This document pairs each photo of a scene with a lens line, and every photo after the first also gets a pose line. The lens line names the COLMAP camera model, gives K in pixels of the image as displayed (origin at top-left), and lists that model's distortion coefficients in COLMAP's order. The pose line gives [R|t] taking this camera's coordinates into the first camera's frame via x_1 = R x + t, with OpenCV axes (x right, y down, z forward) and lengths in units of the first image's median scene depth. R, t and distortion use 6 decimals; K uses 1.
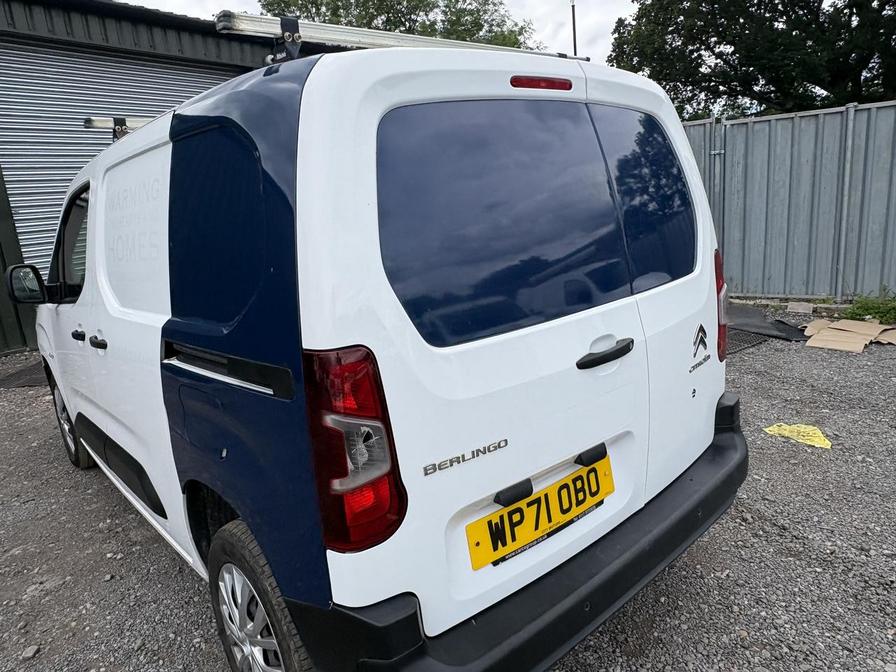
lens RADIAL K [[602.7, 0, 448.0], [0, 602.7, 336.0], [0, 0, 1]] dist [0.002054, 0.002137]
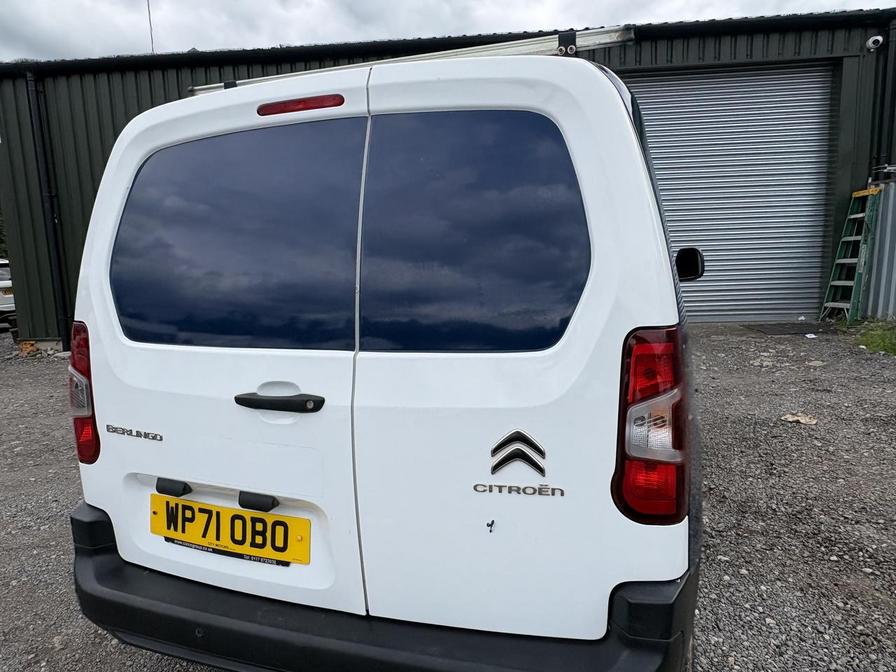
lens RADIAL K [[599.9, 0, 446.5], [0, 599.9, 339.4], [0, 0, 1]] dist [-0.001656, 0.002589]
pose [[0.501331, 0.203180, -0.841062, 1.160953], [-0.204677, 0.972299, 0.112882, -0.219682], [0.840699, 0.115555, 0.529030, 0.753377]]
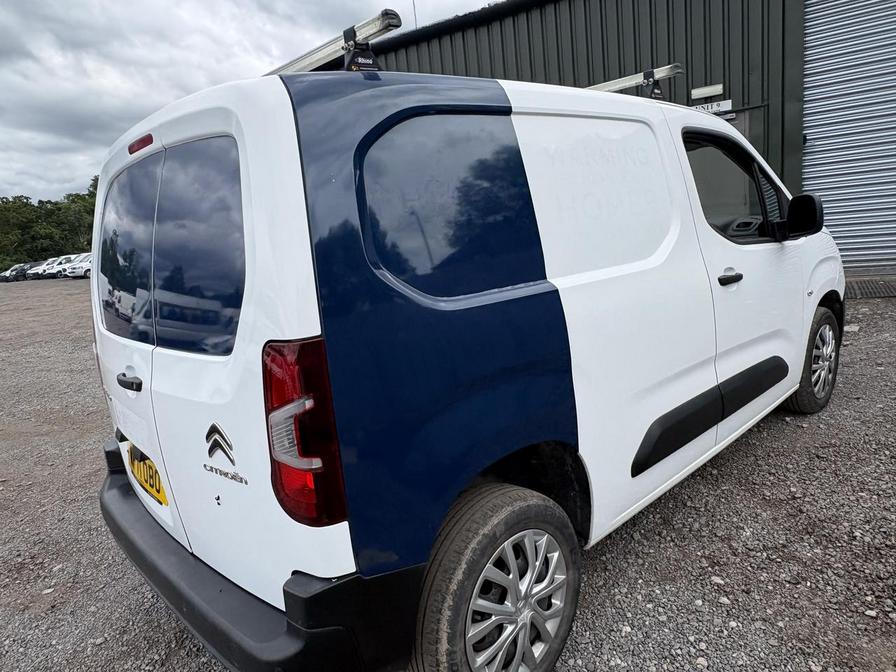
lens RADIAL K [[602.7, 0, 448.0], [0, 602.7, 336.0], [0, 0, 1]] dist [0.002054, 0.002137]
pose [[0.044712, 0.285846, -0.957232, 1.440109], [-0.118717, 0.952921, 0.279013, -0.471146], [0.991921, 0.101164, 0.076541, 1.570695]]
